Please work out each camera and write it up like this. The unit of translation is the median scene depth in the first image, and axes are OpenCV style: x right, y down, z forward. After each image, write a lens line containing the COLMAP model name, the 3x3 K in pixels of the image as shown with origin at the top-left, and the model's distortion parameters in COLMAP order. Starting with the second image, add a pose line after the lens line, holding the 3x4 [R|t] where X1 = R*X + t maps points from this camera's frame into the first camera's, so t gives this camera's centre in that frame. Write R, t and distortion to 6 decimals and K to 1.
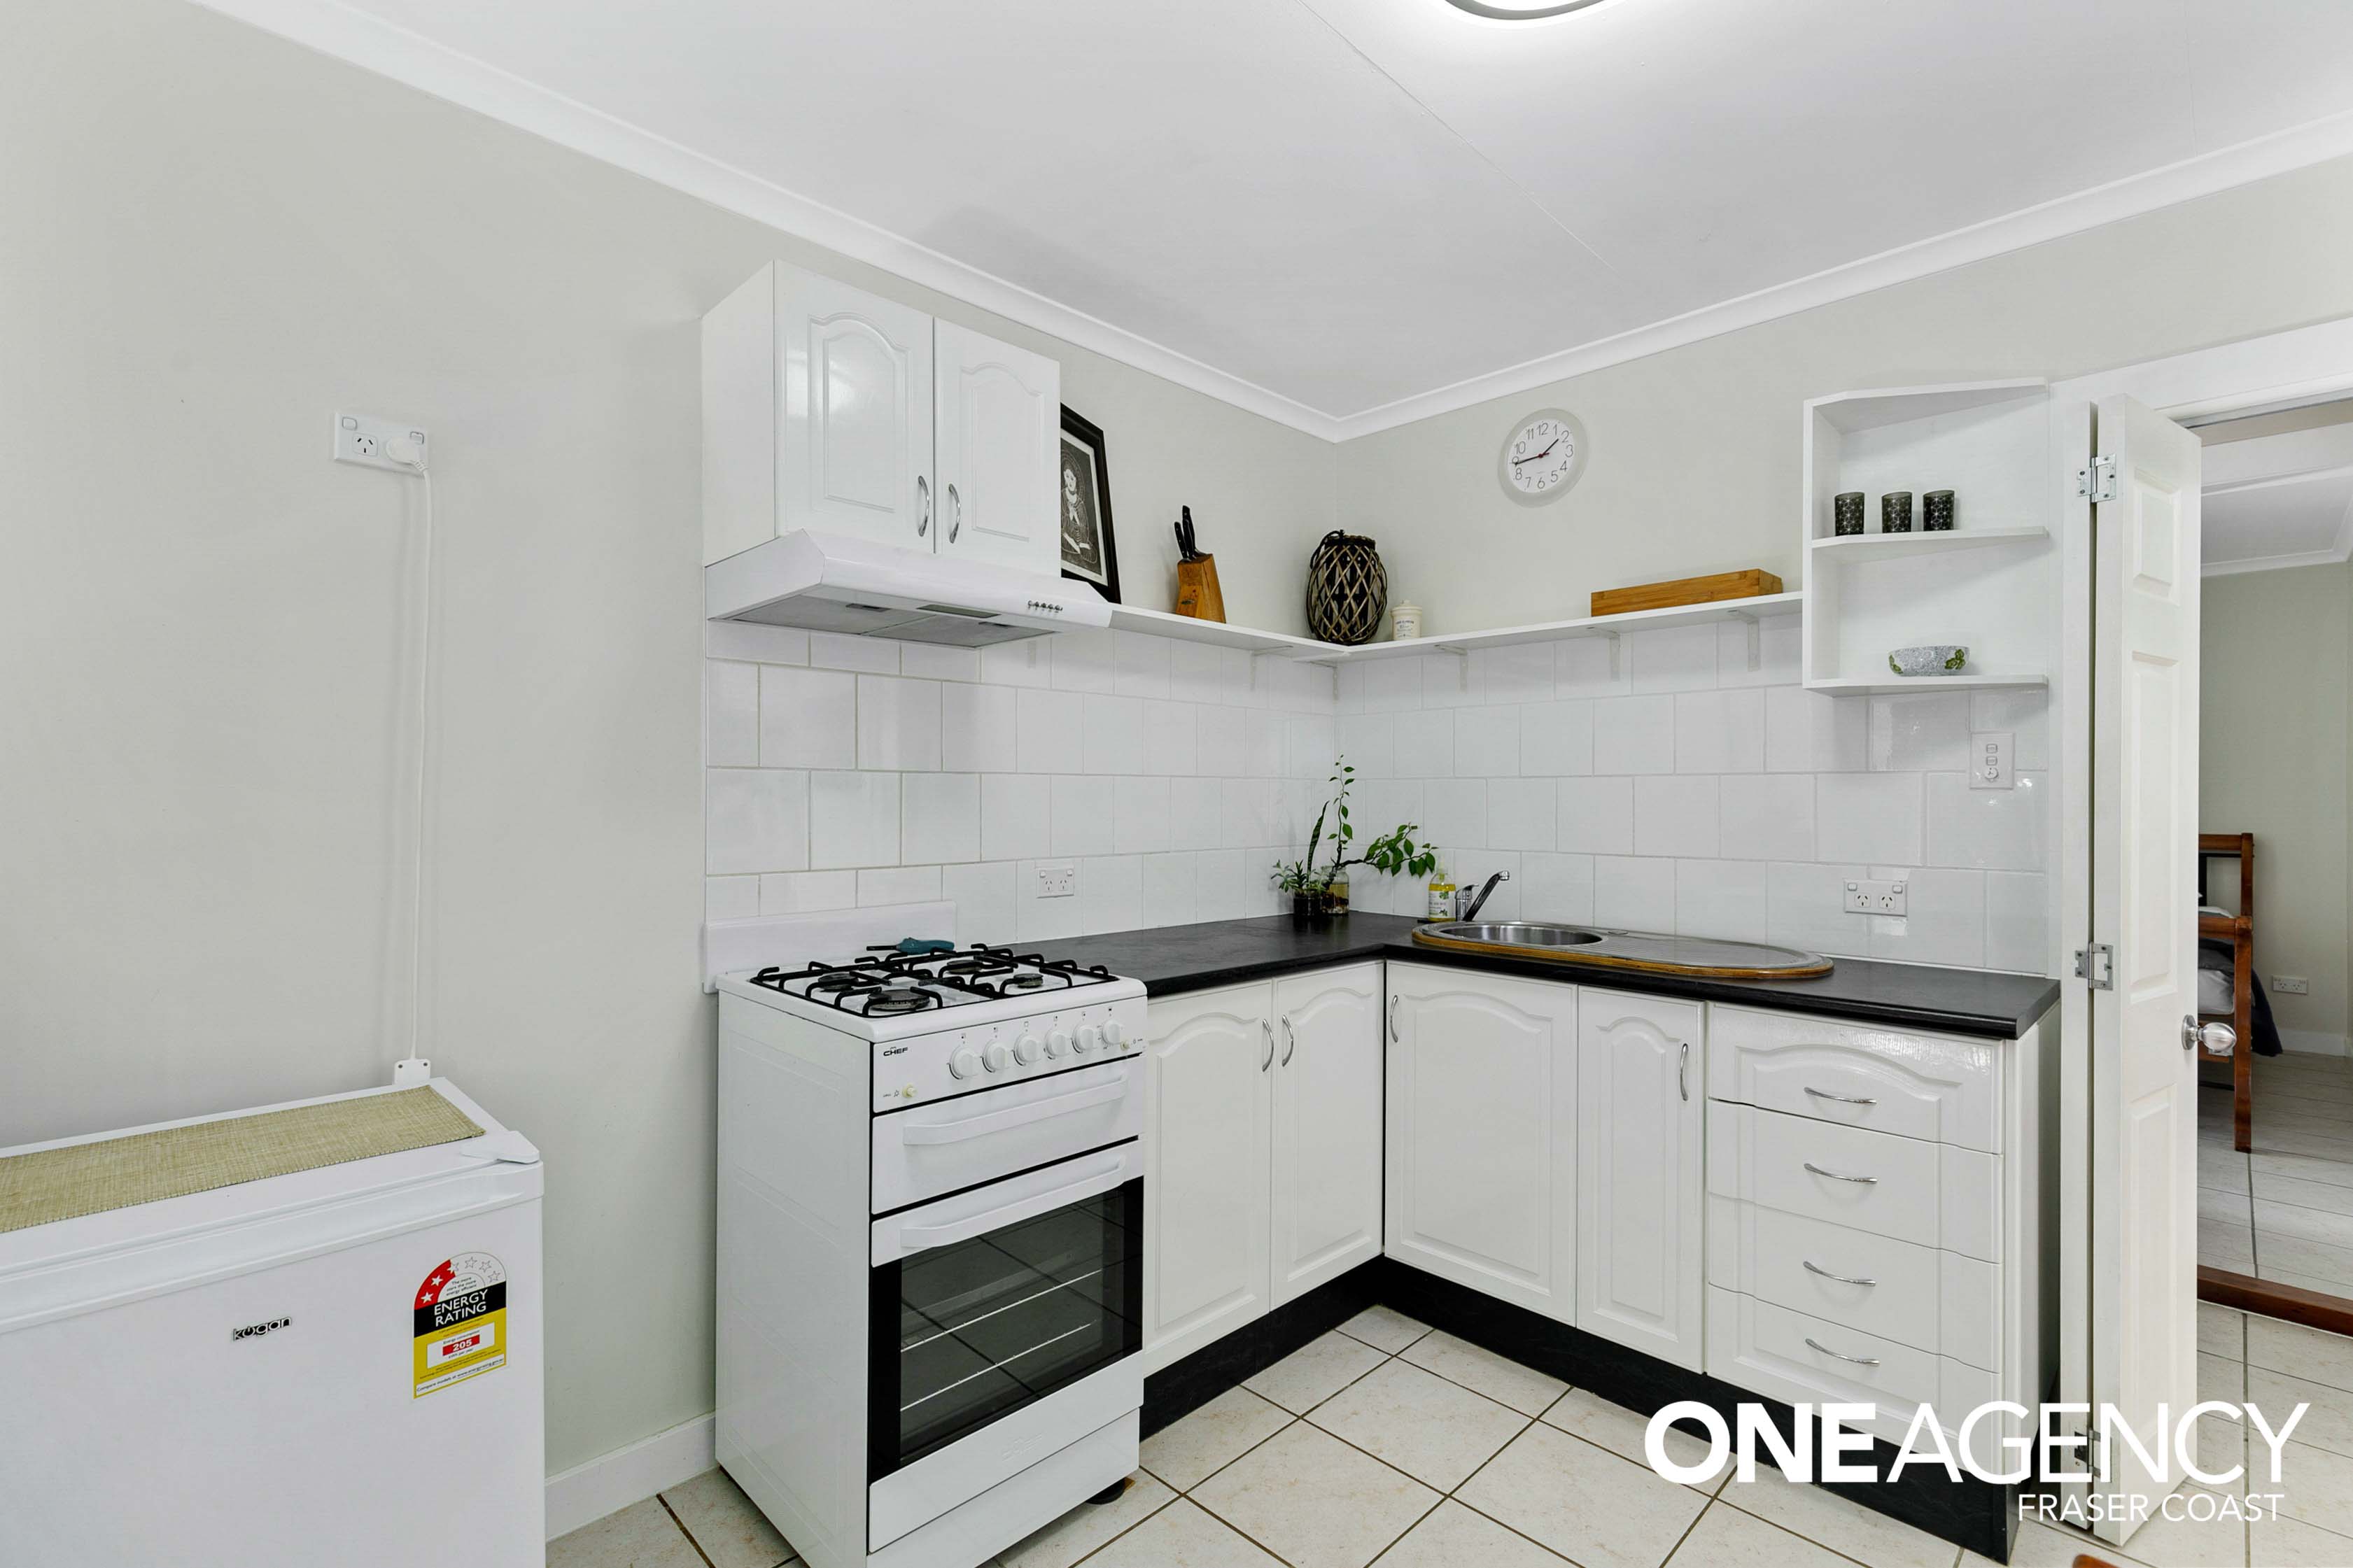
lens RADIAL K [[1070.4, 0, 1169.5], [0, 1070.4, 792.0], [0, 0, 1]] dist [0.021509, 0.000532]
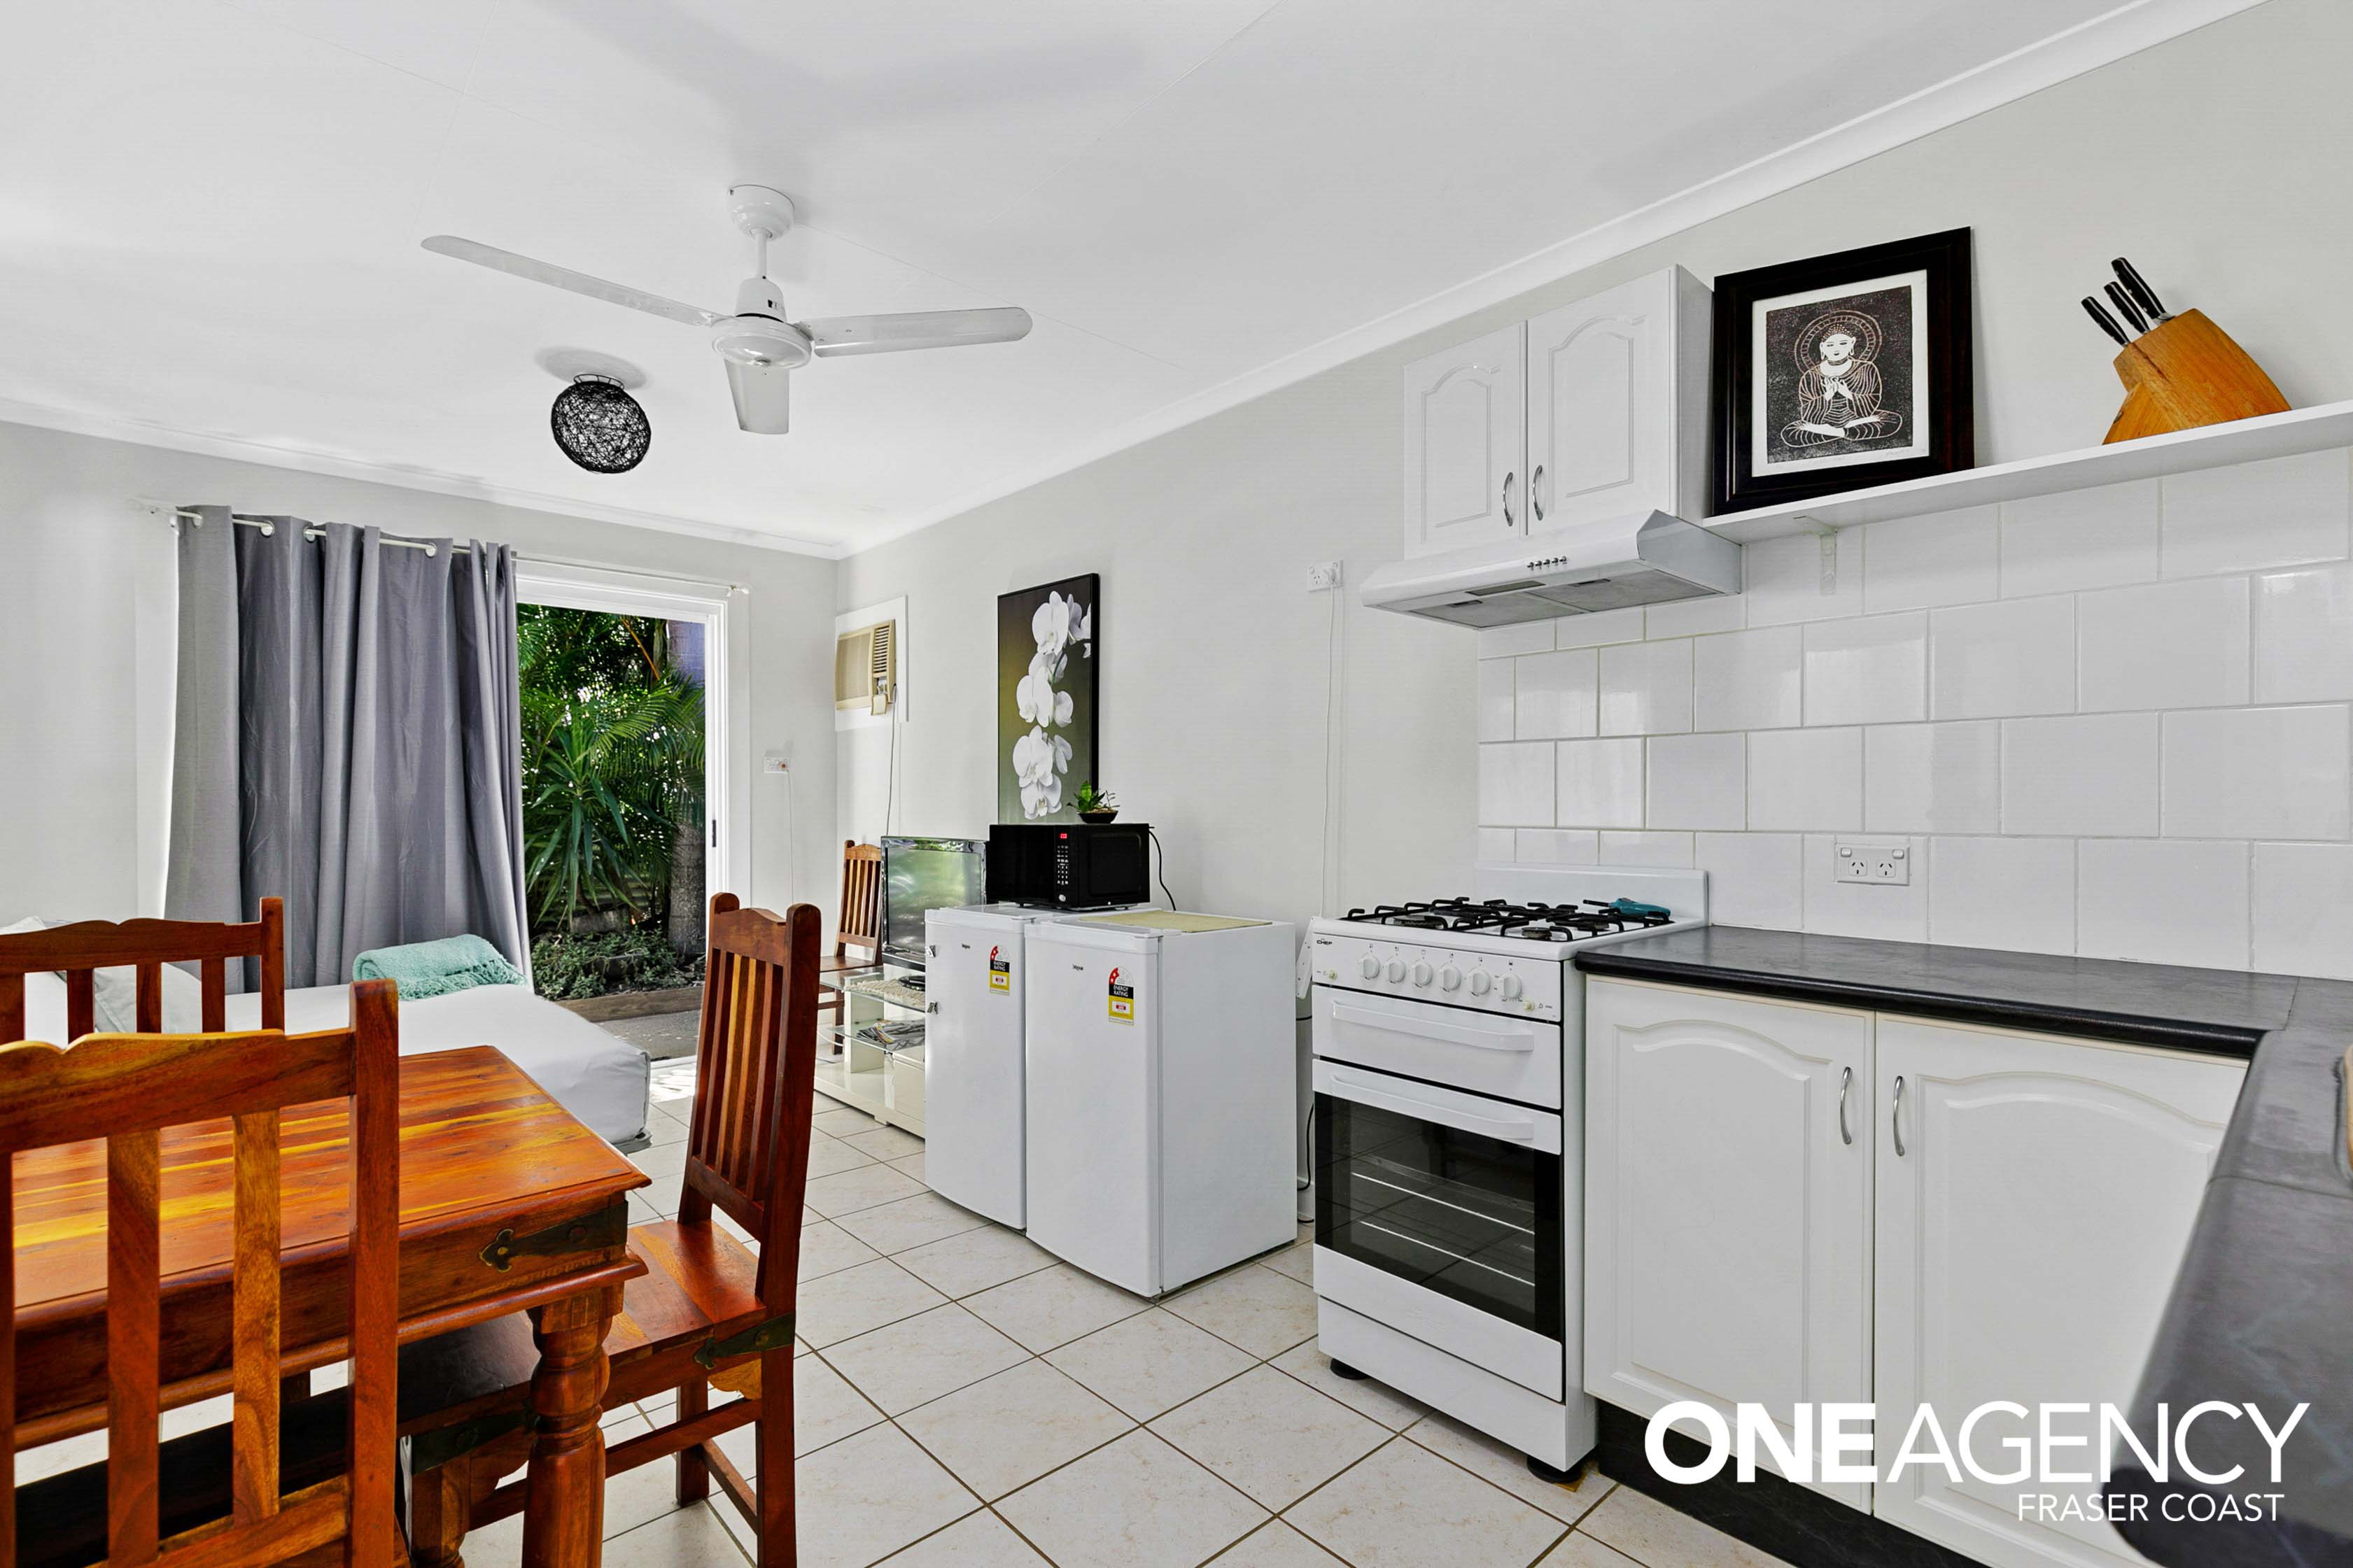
lens RADIAL K [[1070.4, 0, 1169.7], [0, 1070.4, 797.2], [0, 0, 1]] dist [0.021509, 0.000532]
pose [[-0.038969, -0.008383, -0.999205, 0.930591], [0.000999, 0.999964, -0.008429, 0.056093], [0.999240, -0.001327, -0.038959, 0.709159]]
